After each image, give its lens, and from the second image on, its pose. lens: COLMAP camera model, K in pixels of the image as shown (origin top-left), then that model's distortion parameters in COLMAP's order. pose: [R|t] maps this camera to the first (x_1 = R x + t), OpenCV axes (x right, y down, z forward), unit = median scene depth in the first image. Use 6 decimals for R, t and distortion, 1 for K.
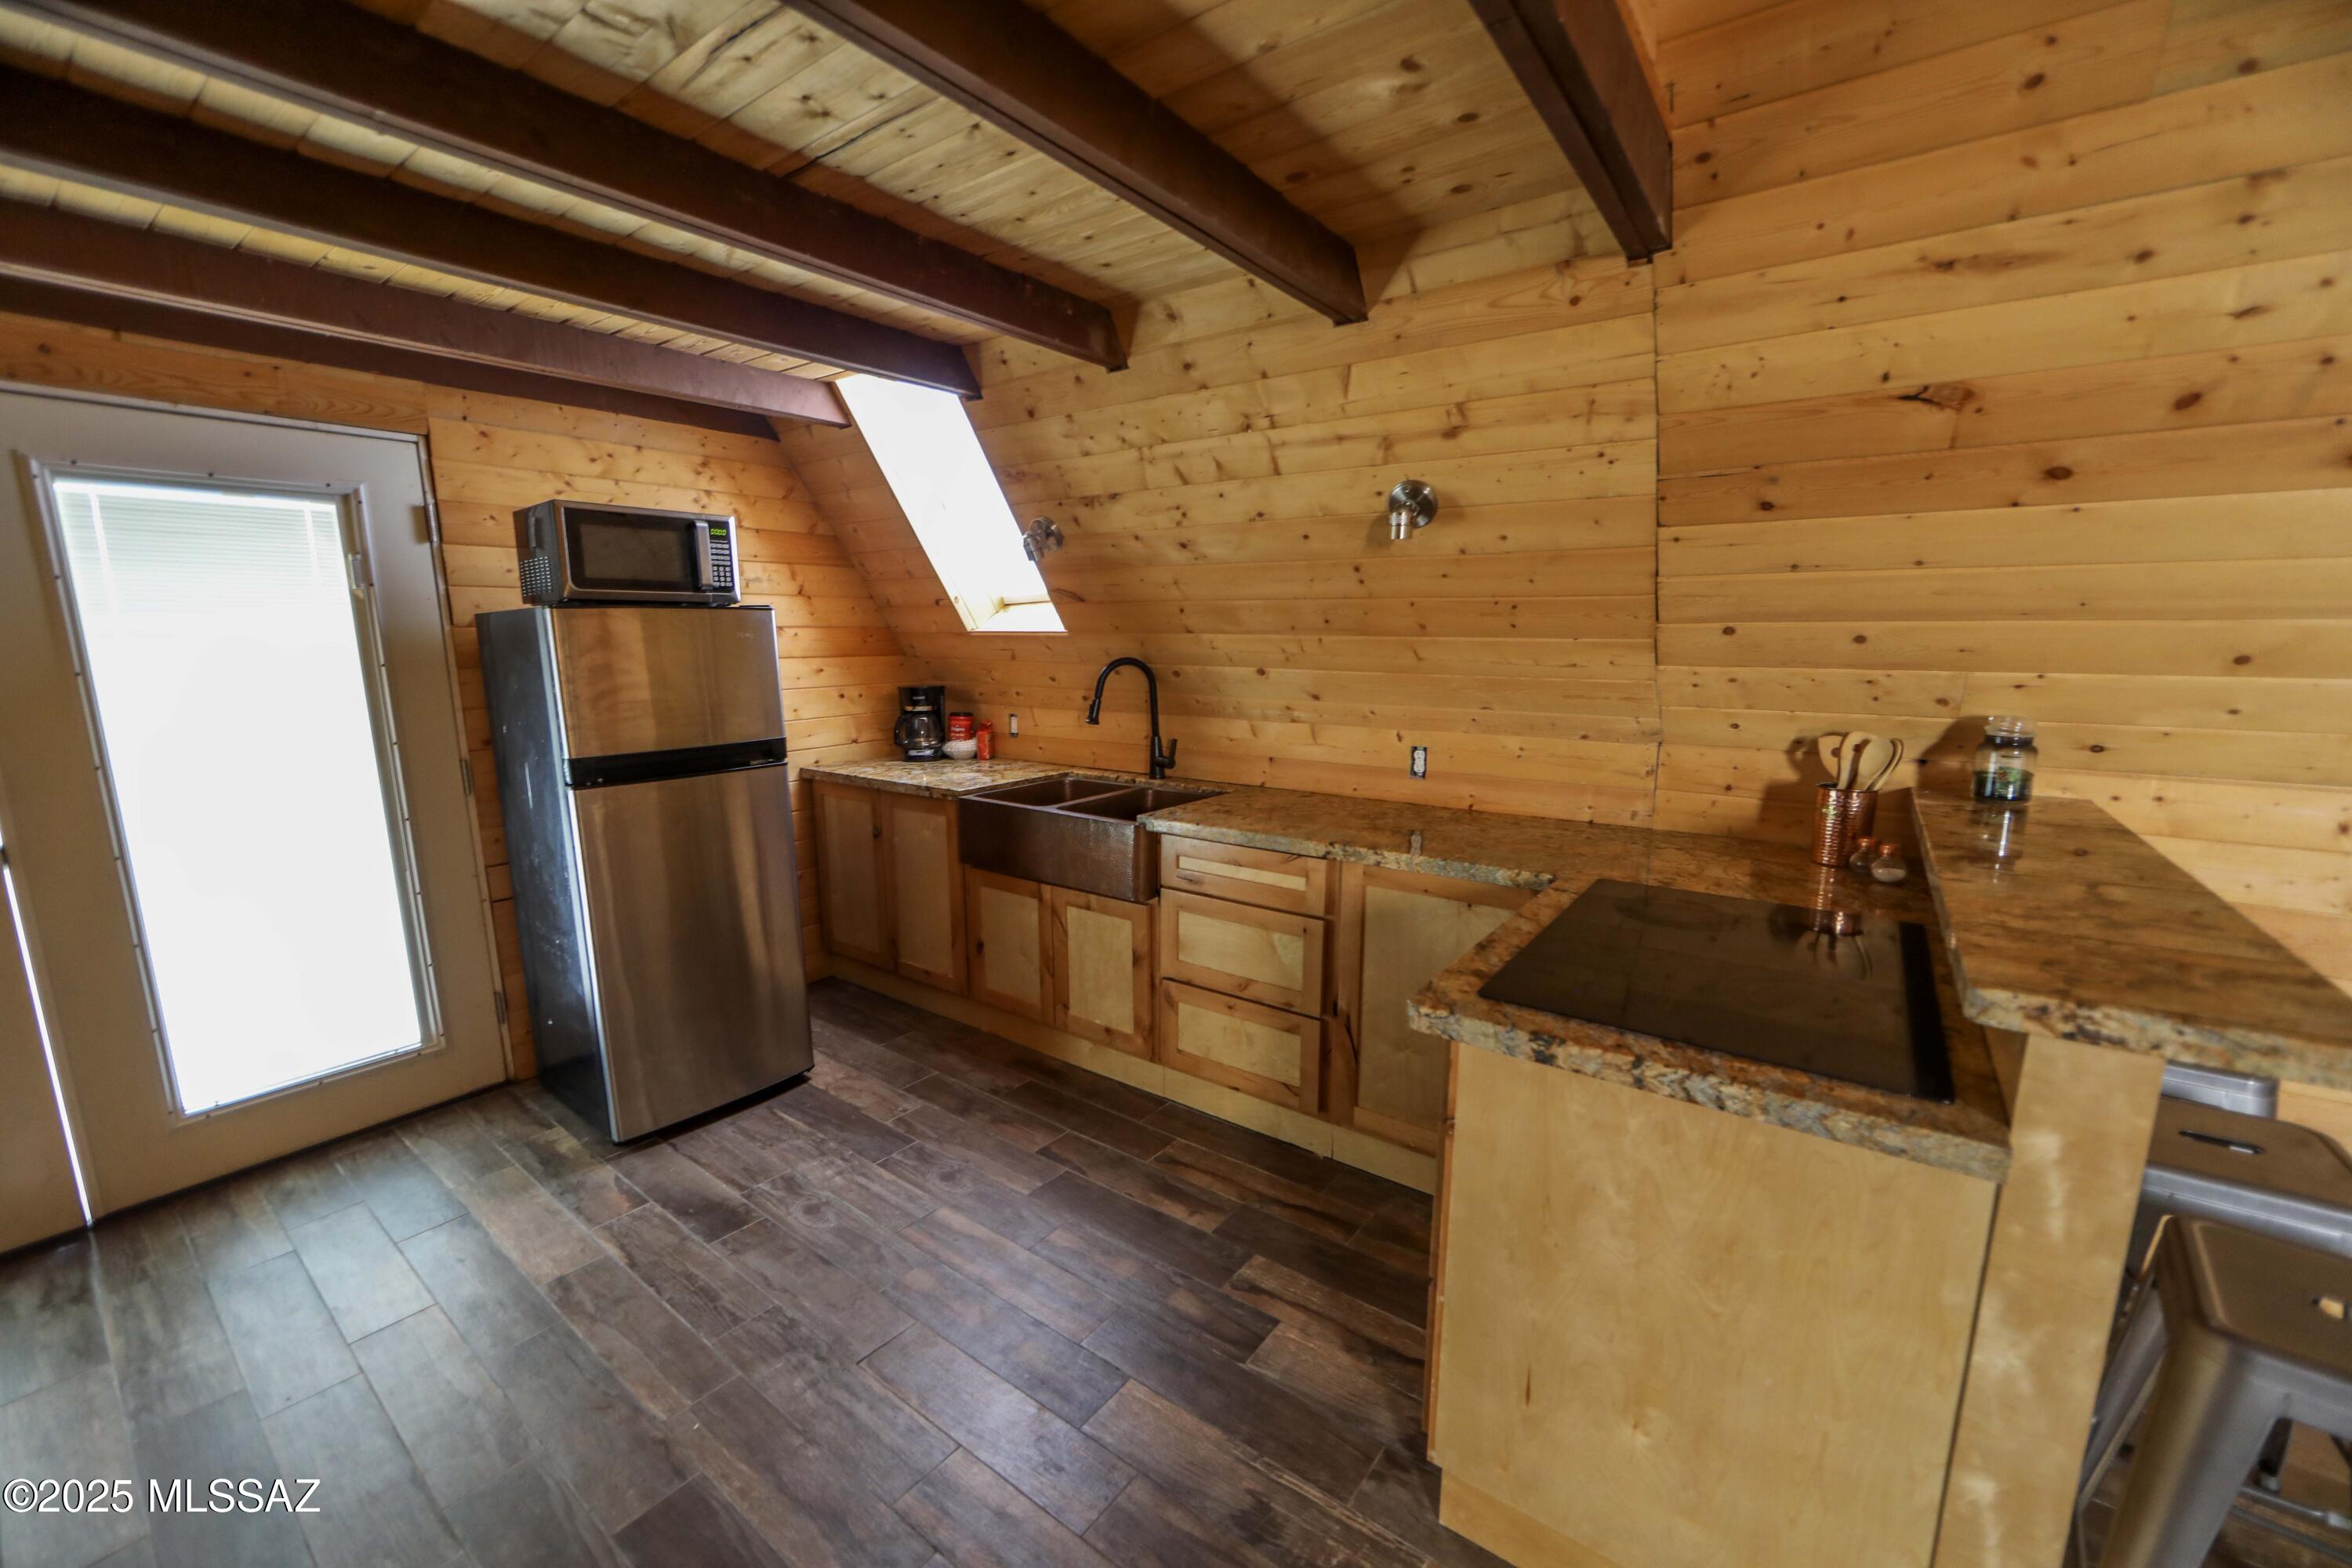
lens RADIAL K [[920.6, 0, 1177.8], [0, 920.6, 795.9], [0, 0, 1]] dist [-0.020168, 0.005396]
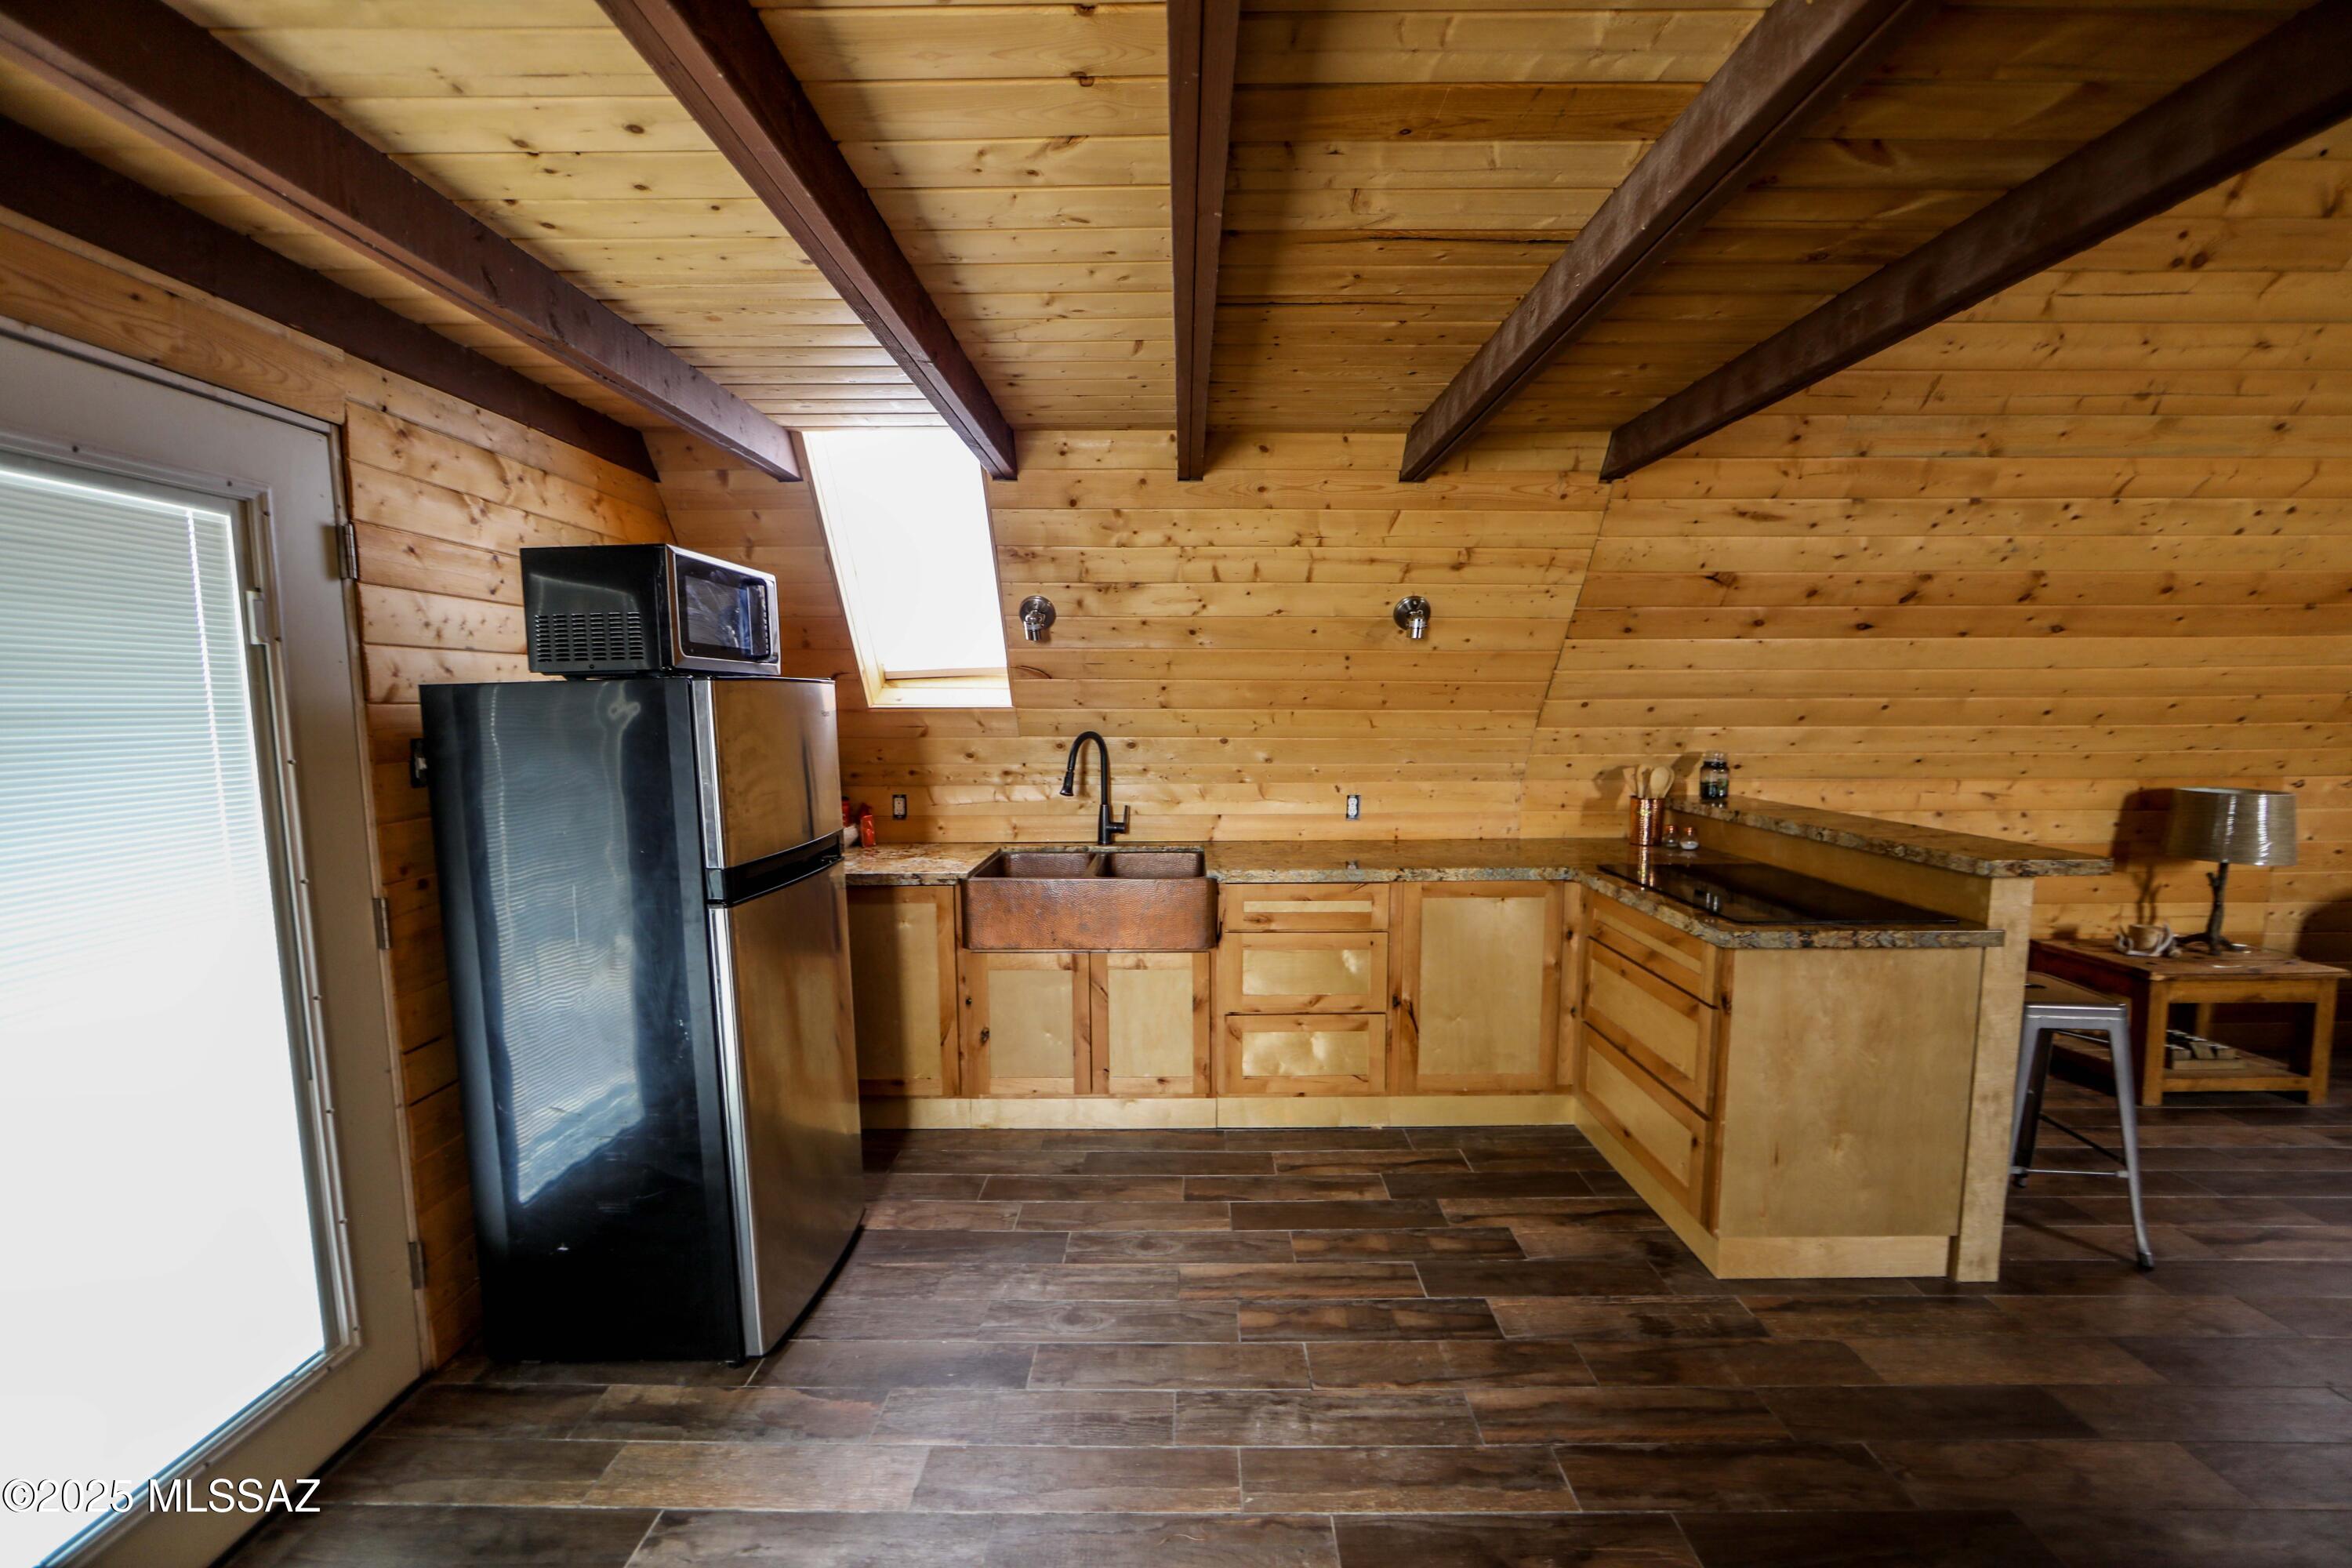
lens RADIAL K [[920.6, 0, 1177.8], [0, 920.6, 795.9], [0, 0, 1]] dist [-0.020168, 0.005396]
pose [[0.809164, -0.060766, 0.584432, -0.790068], [0.106809, 0.993279, -0.044604, -0.024812], [-0.577793, 0.098515, 0.810216, 0.120735]]
